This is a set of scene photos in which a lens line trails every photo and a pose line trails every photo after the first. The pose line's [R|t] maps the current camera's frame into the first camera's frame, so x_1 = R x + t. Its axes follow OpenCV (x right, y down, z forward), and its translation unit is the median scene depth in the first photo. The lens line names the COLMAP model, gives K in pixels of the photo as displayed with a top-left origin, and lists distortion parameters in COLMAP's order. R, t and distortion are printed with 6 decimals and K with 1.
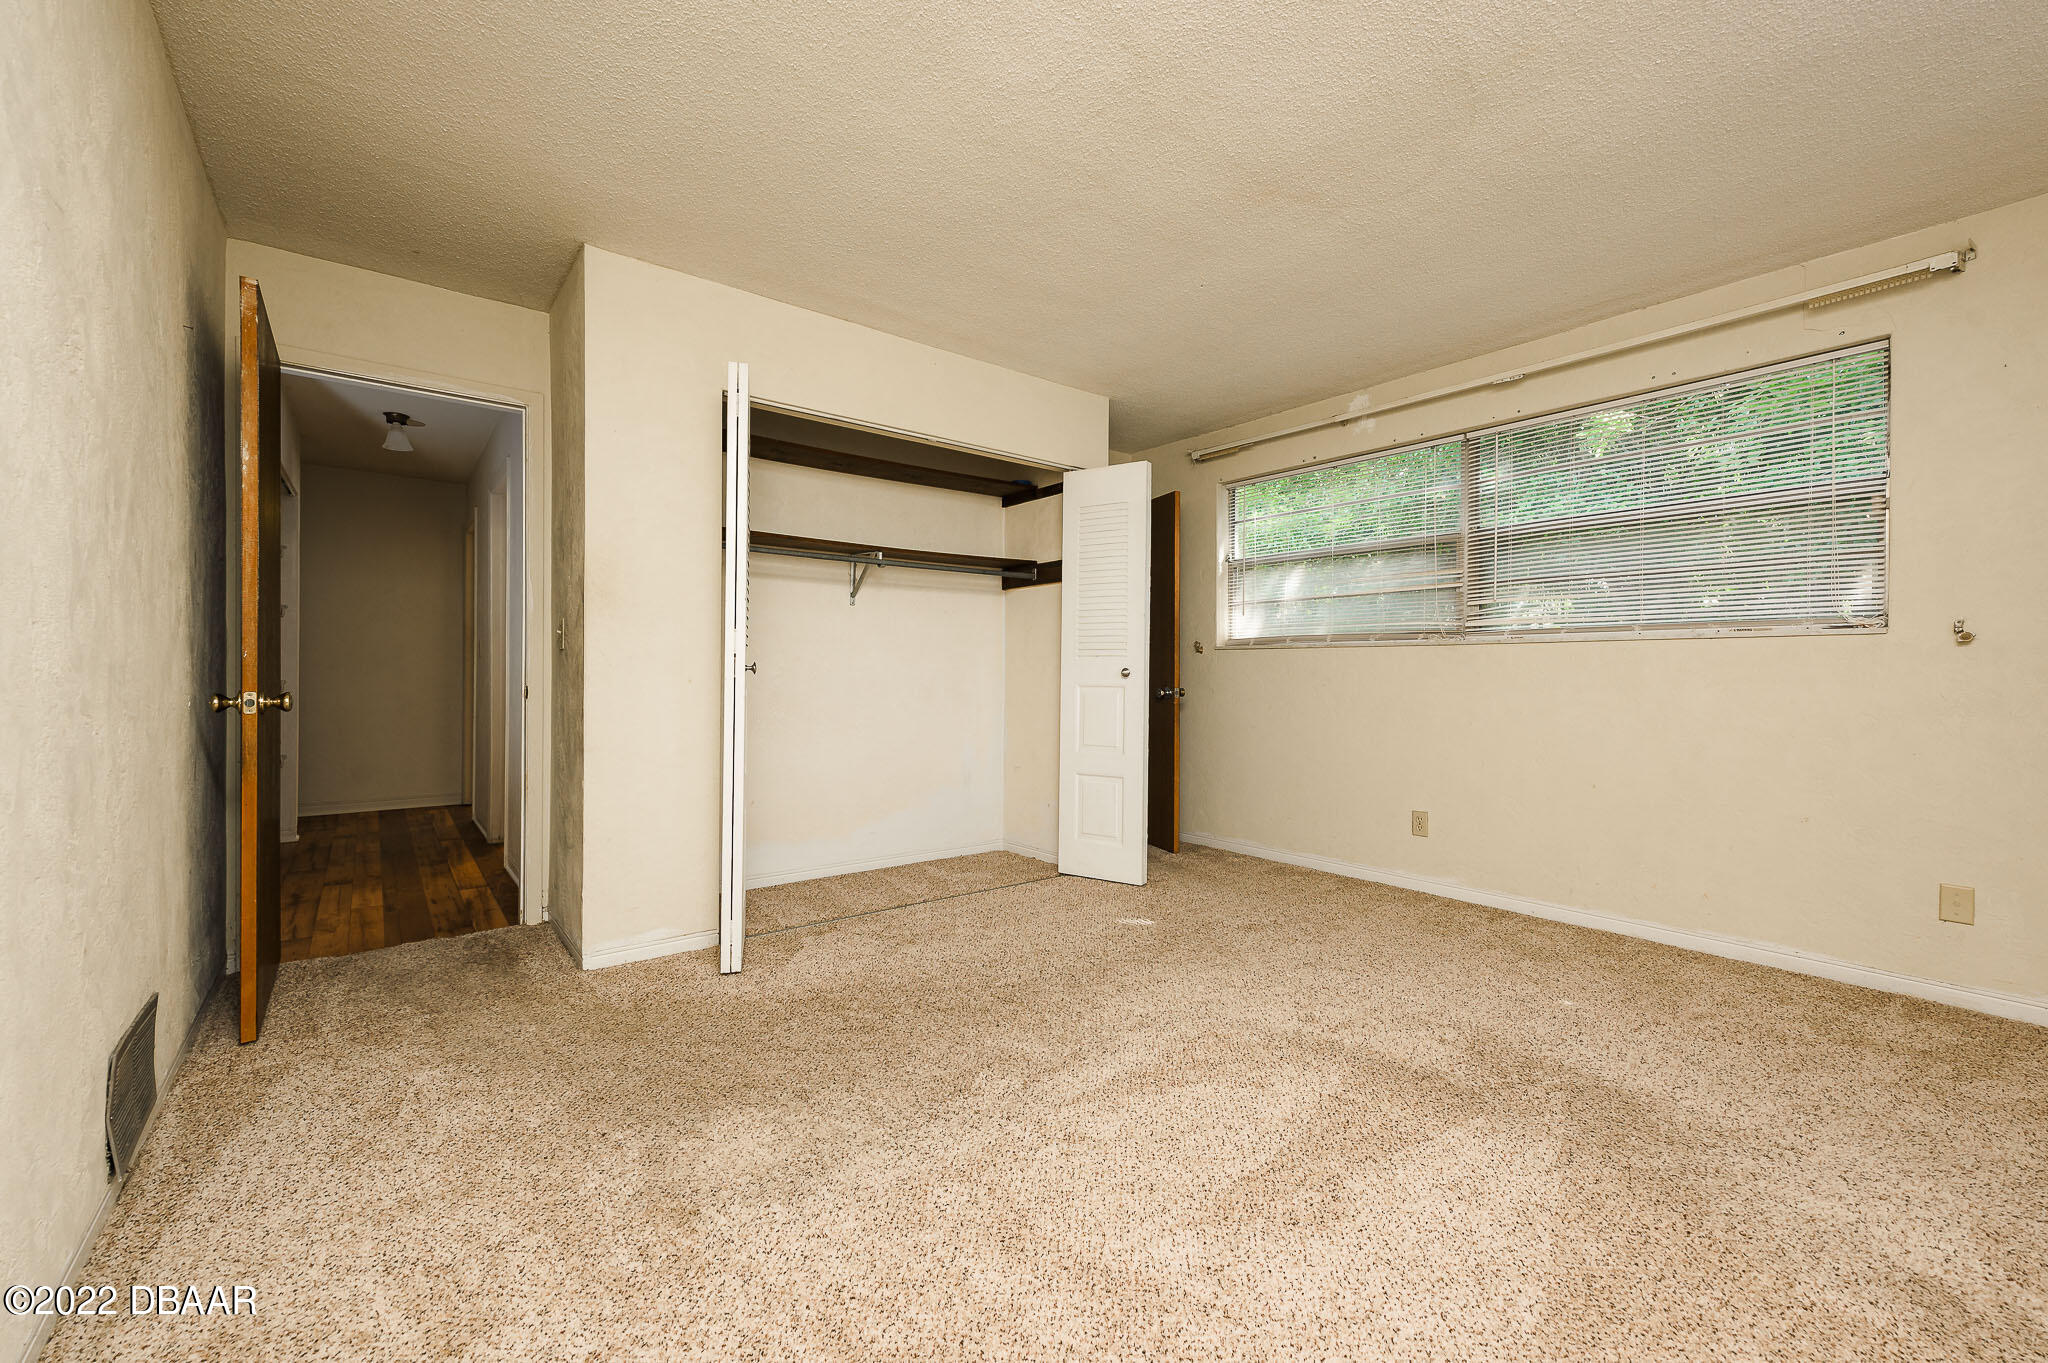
lens RADIAL K [[810.9, 0, 1056.4], [0, 810.9, 676.7], [0, 0, 1]] dist [0.006418, -0.001300]
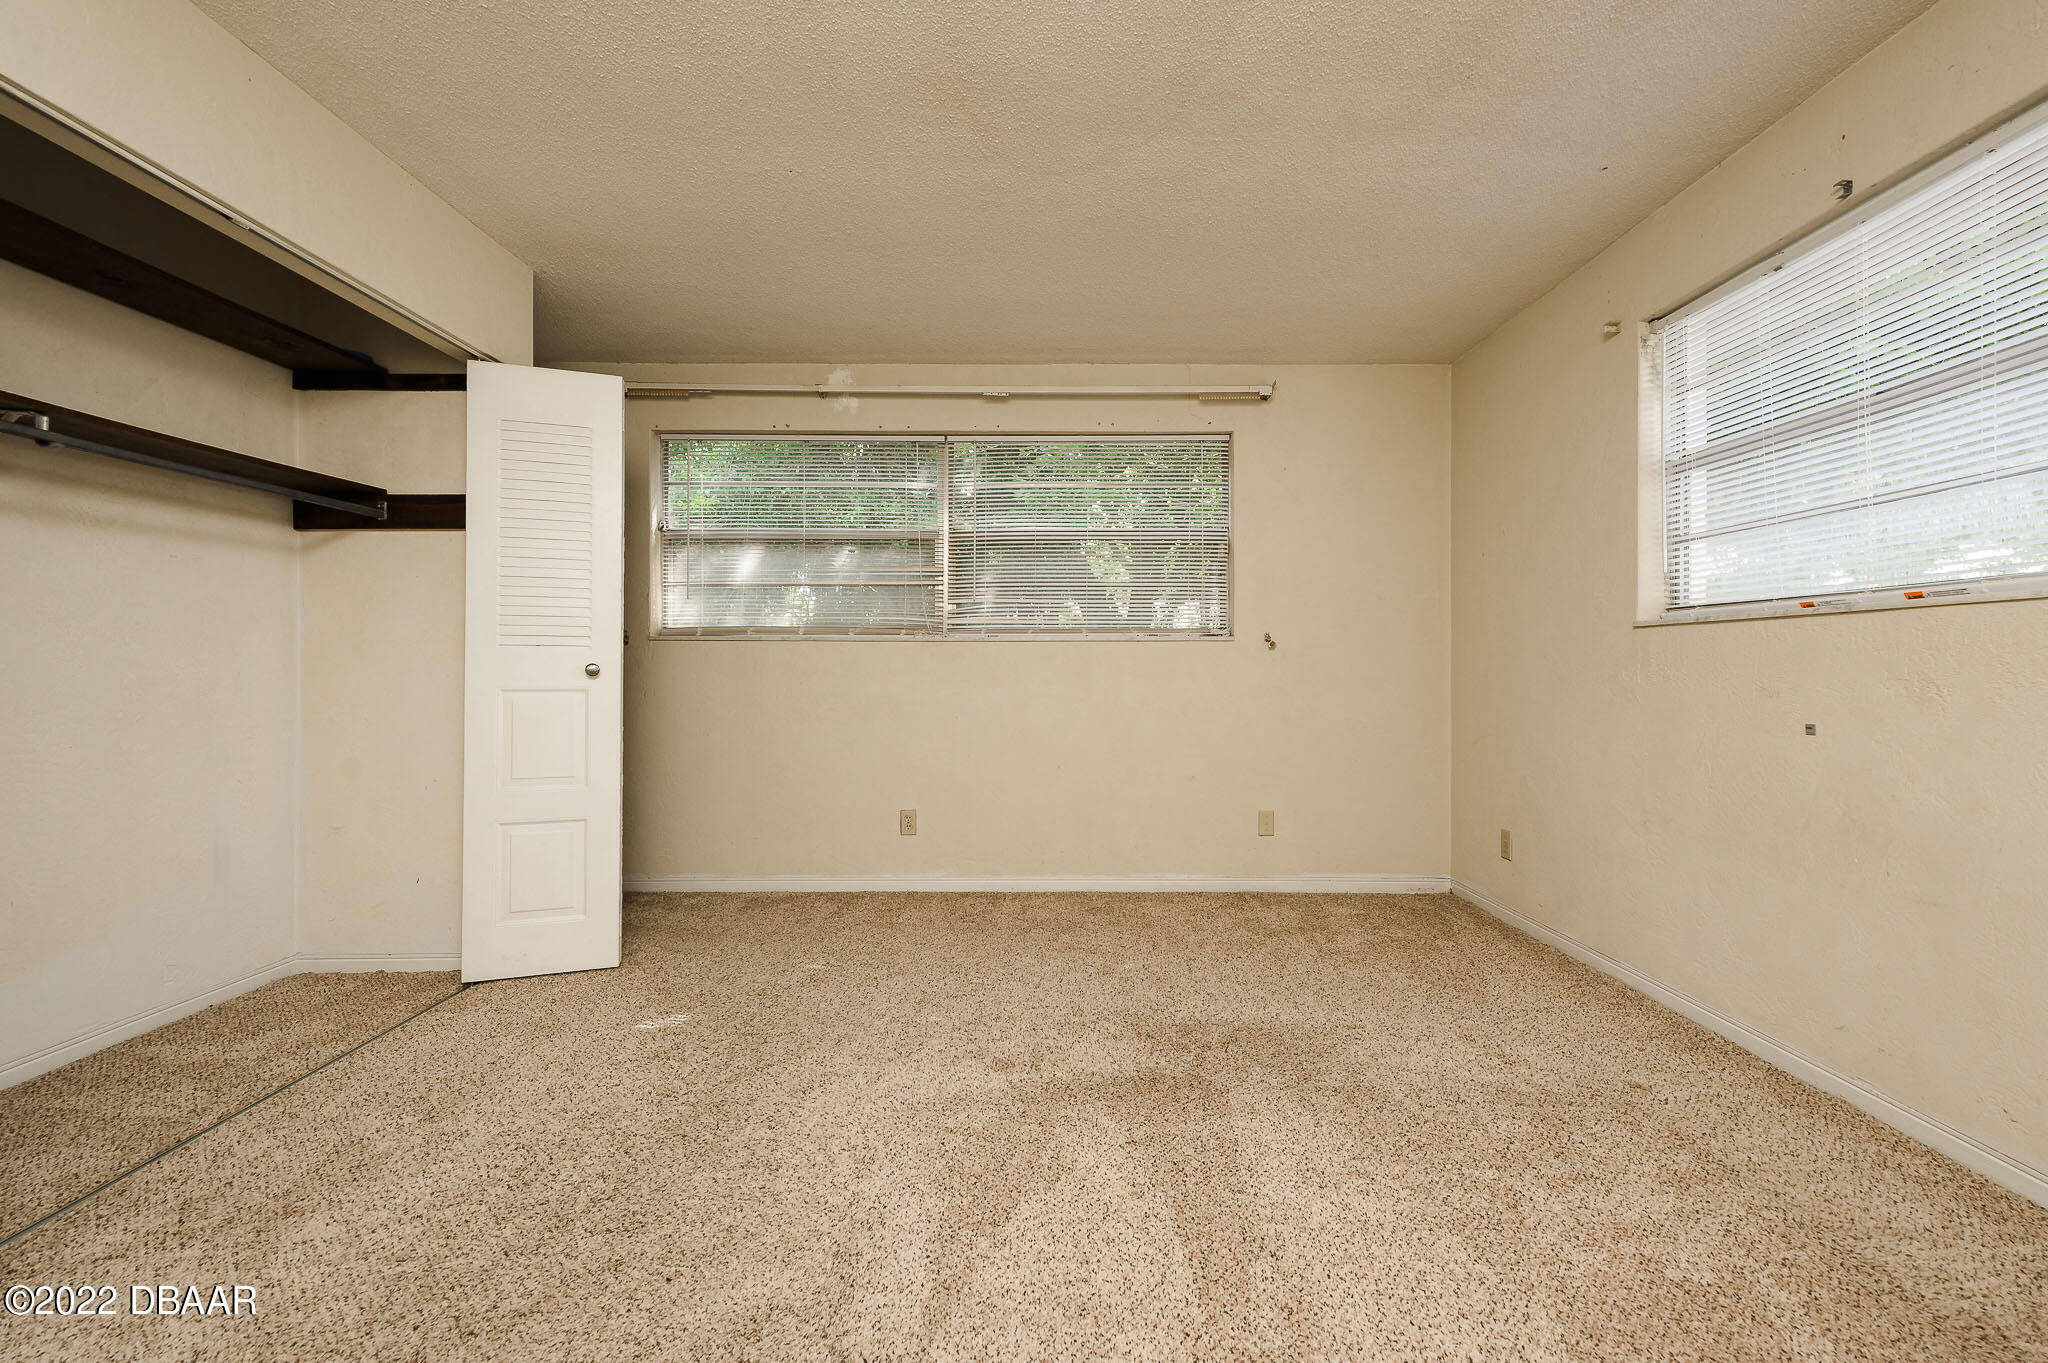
lens RADIAL K [[810.9, 0, 1026.9], [0, 810.9, 671.0], [0, 0, 1]] dist [0.006418, -0.001300]
pose [[0.639885, -0.004723, 0.768456, -0.224909], [0.005295, 0.999984, 0.001737, -0.003669], [-0.768453, 0.002958, 0.639900, 0.272793]]
